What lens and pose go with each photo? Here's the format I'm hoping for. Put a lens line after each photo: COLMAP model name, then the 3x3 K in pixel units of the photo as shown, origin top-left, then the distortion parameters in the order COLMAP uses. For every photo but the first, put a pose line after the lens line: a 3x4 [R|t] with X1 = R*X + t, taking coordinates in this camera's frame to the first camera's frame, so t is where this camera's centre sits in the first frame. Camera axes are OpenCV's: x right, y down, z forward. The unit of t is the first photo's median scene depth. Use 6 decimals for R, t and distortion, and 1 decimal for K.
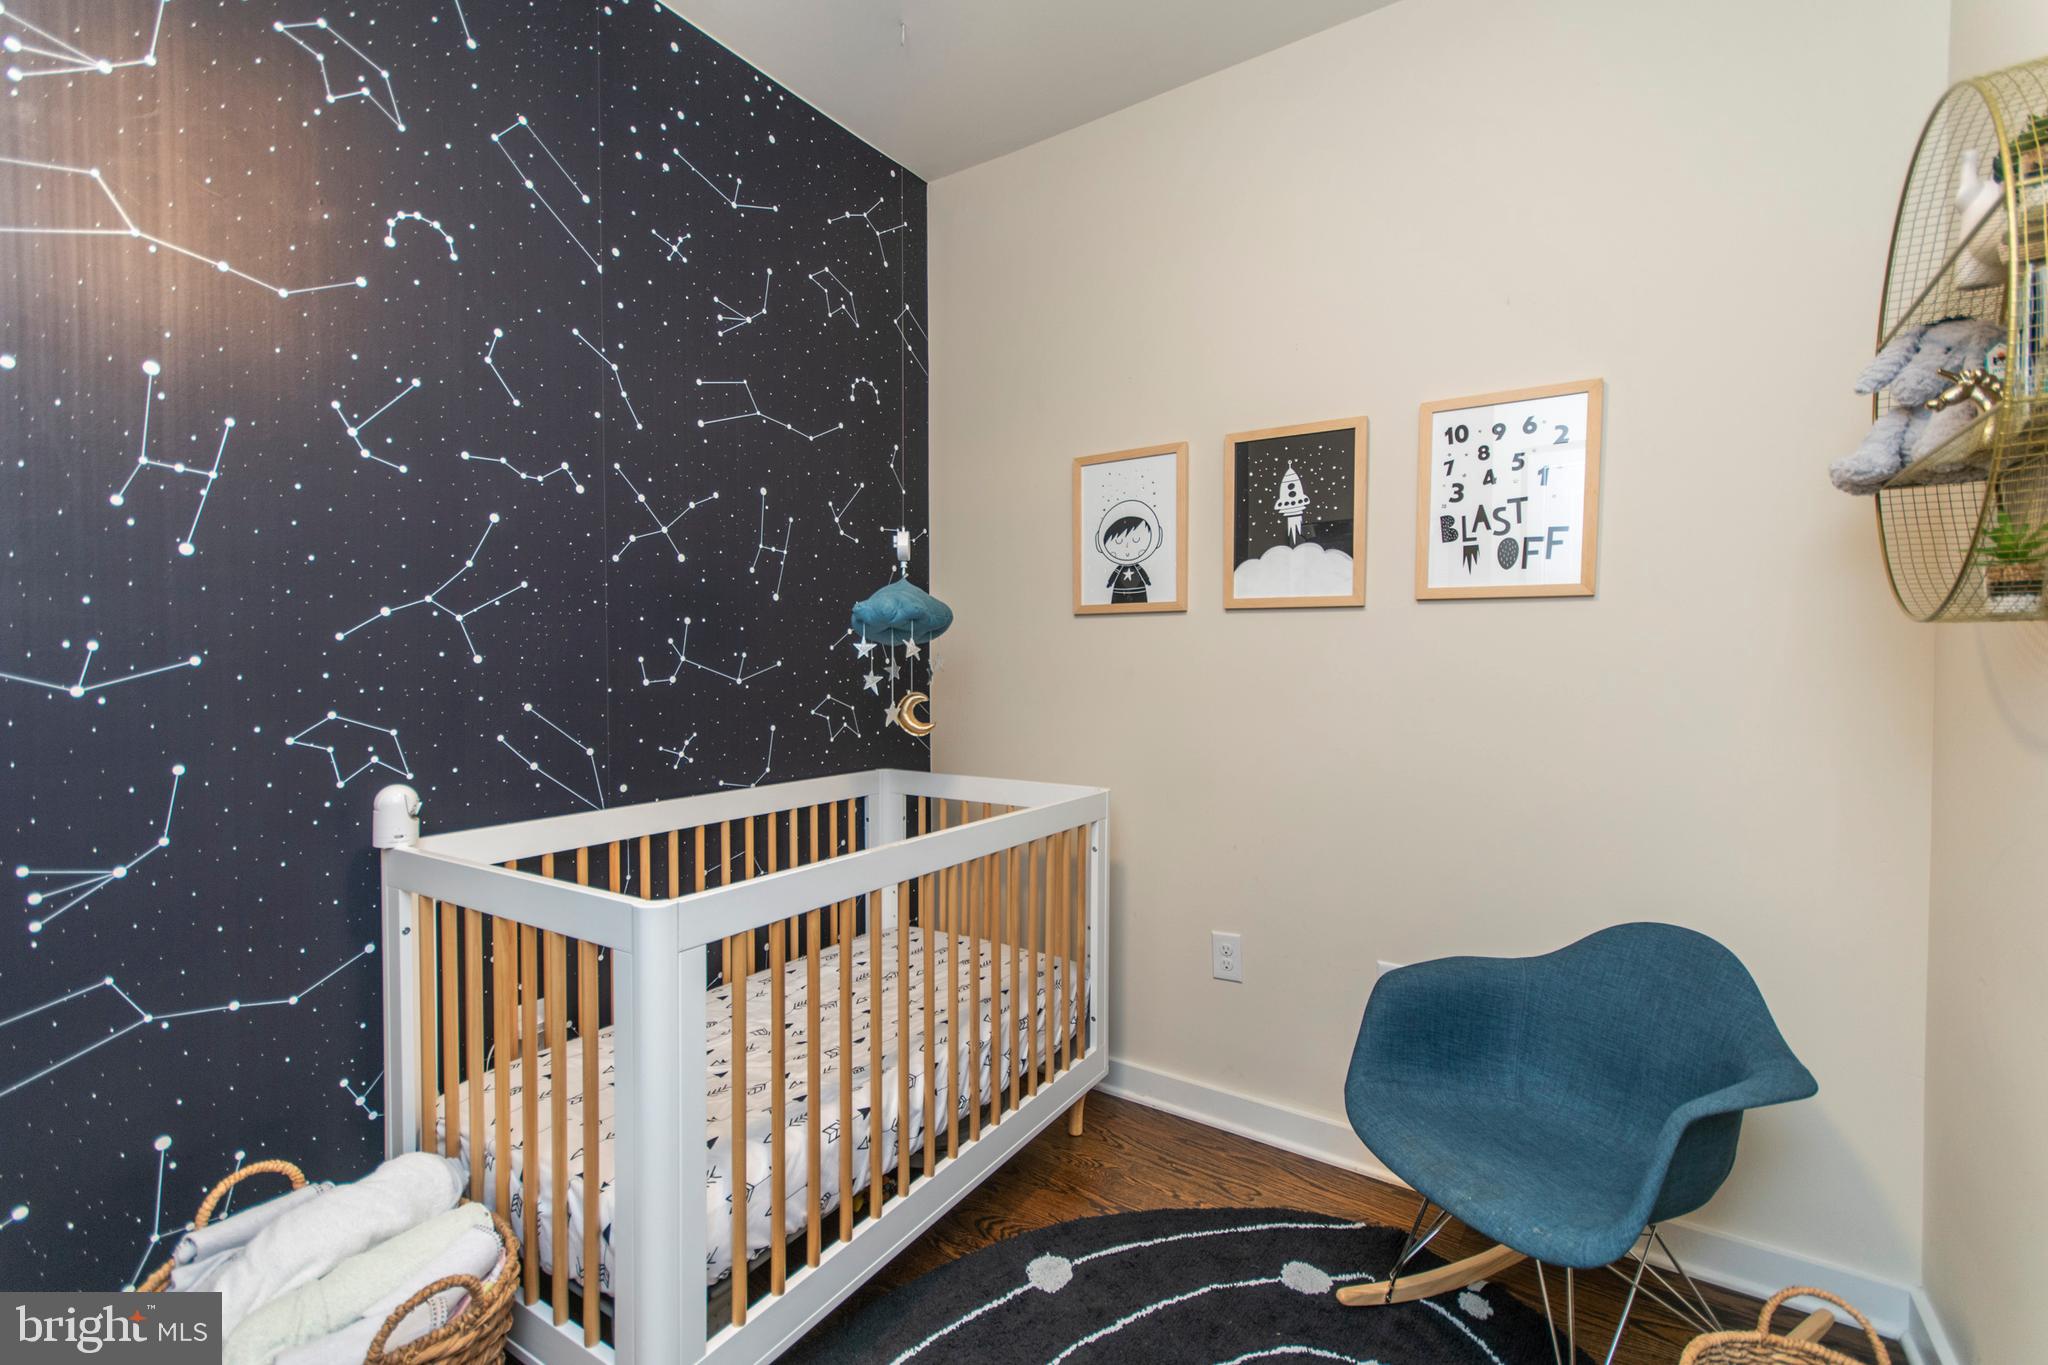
lens RADIAL K [[901.9, 0, 972.2], [0, 901.9, 685.2], [0, 0, 1]] dist [0.012078, -0.004744]
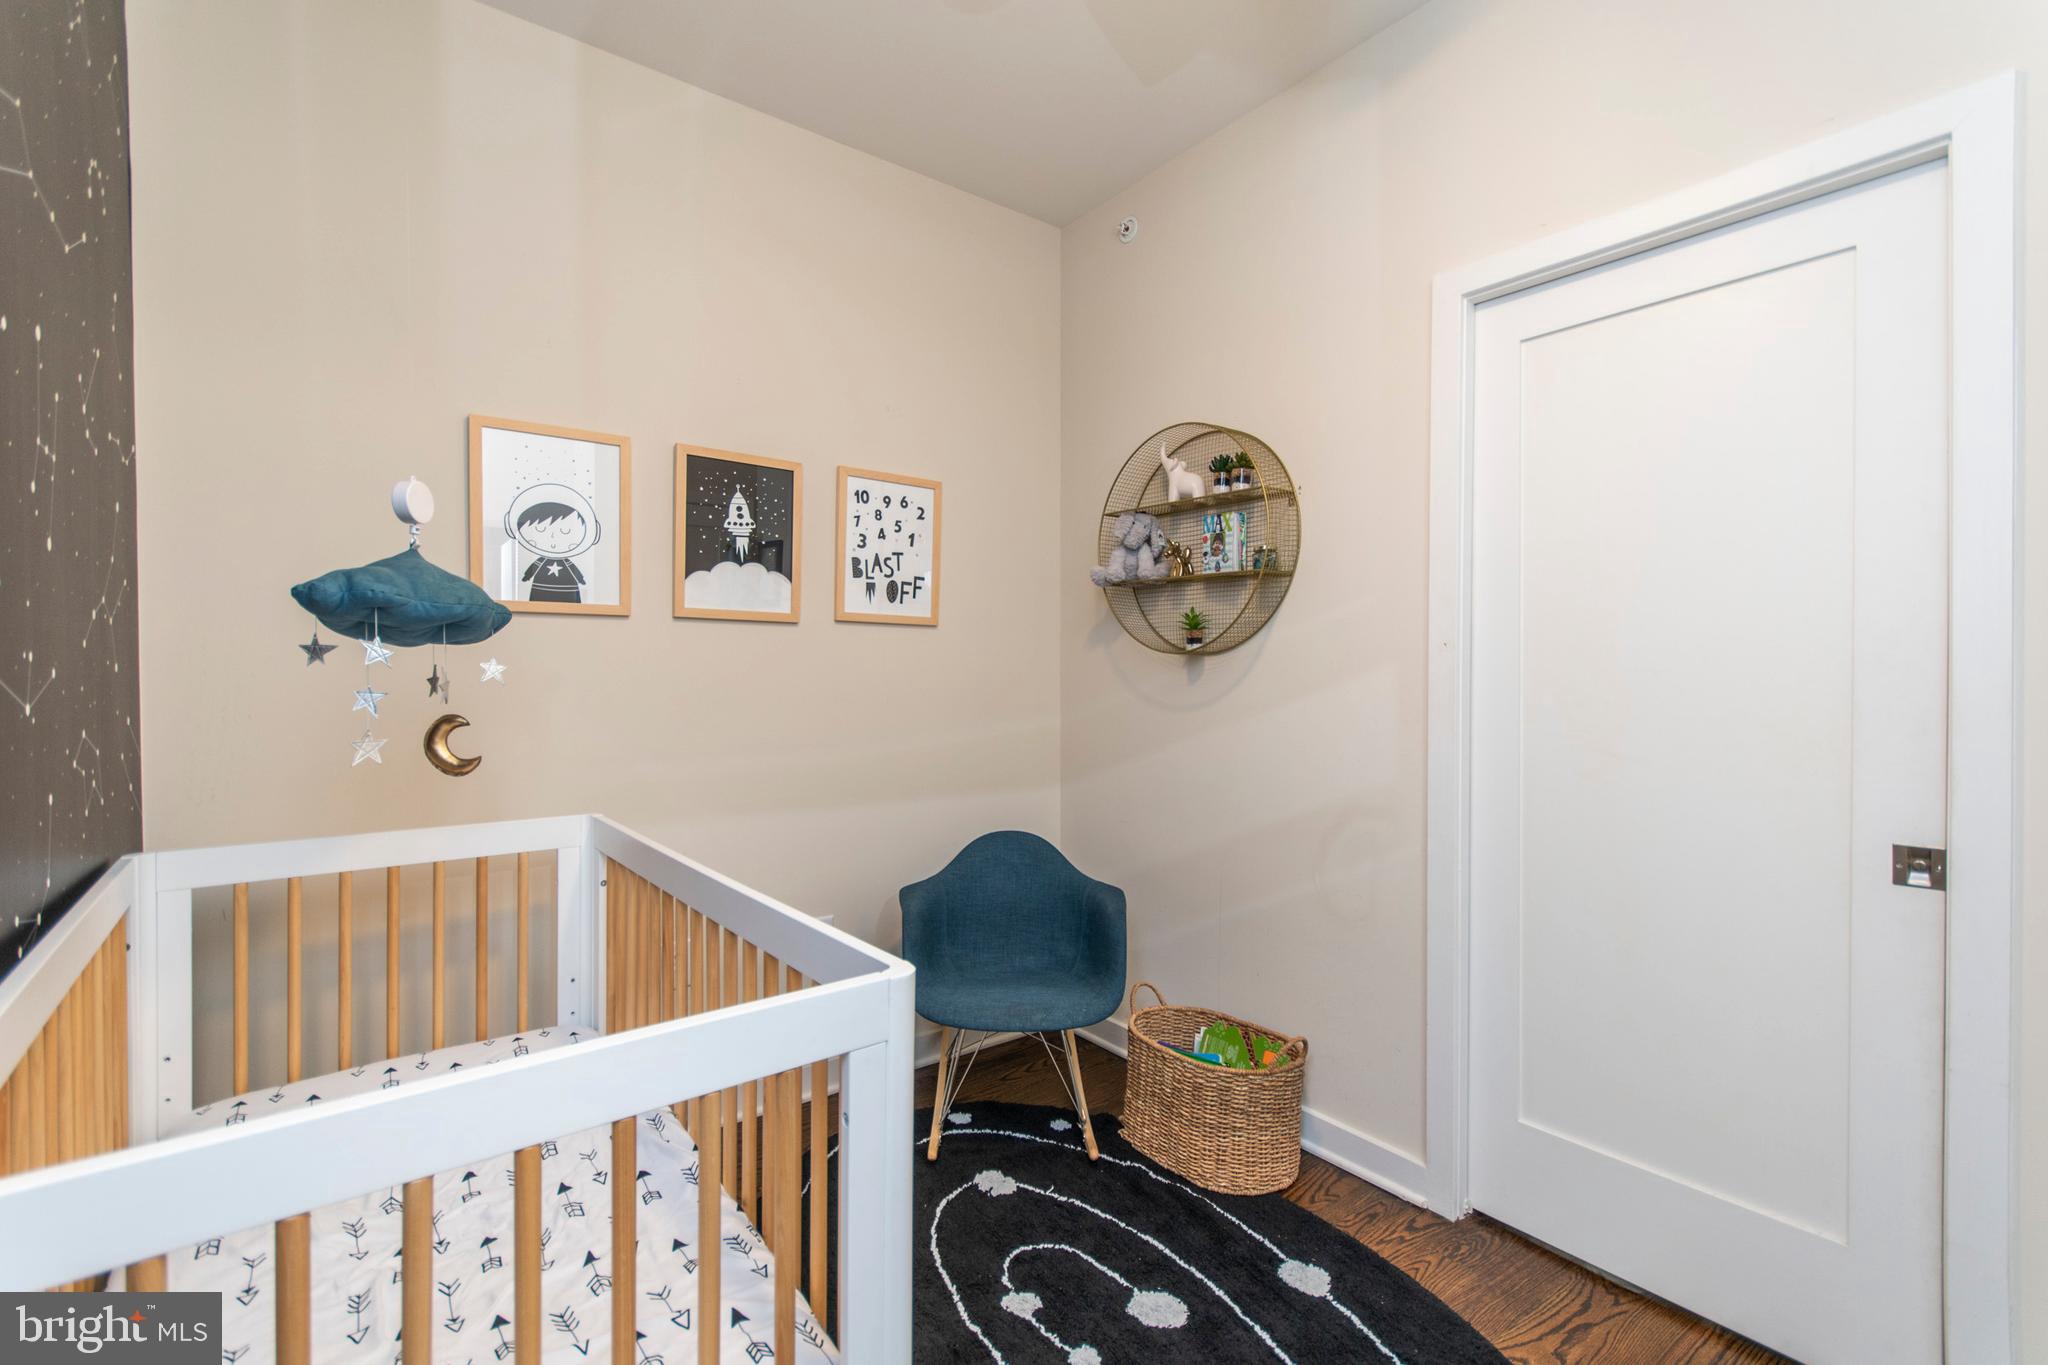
lens RADIAL K [[901.9, 0, 1024.1], [0, 901.9, 694.2], [0, 0, 1]] dist [0.012078, -0.004744]
pose [[0.321016, -0.020194, 0.946858, -0.569848], [0.026779, 0.999566, 0.012239, -0.000700], [-0.946695, 0.021427, 0.321418, 0.328038]]
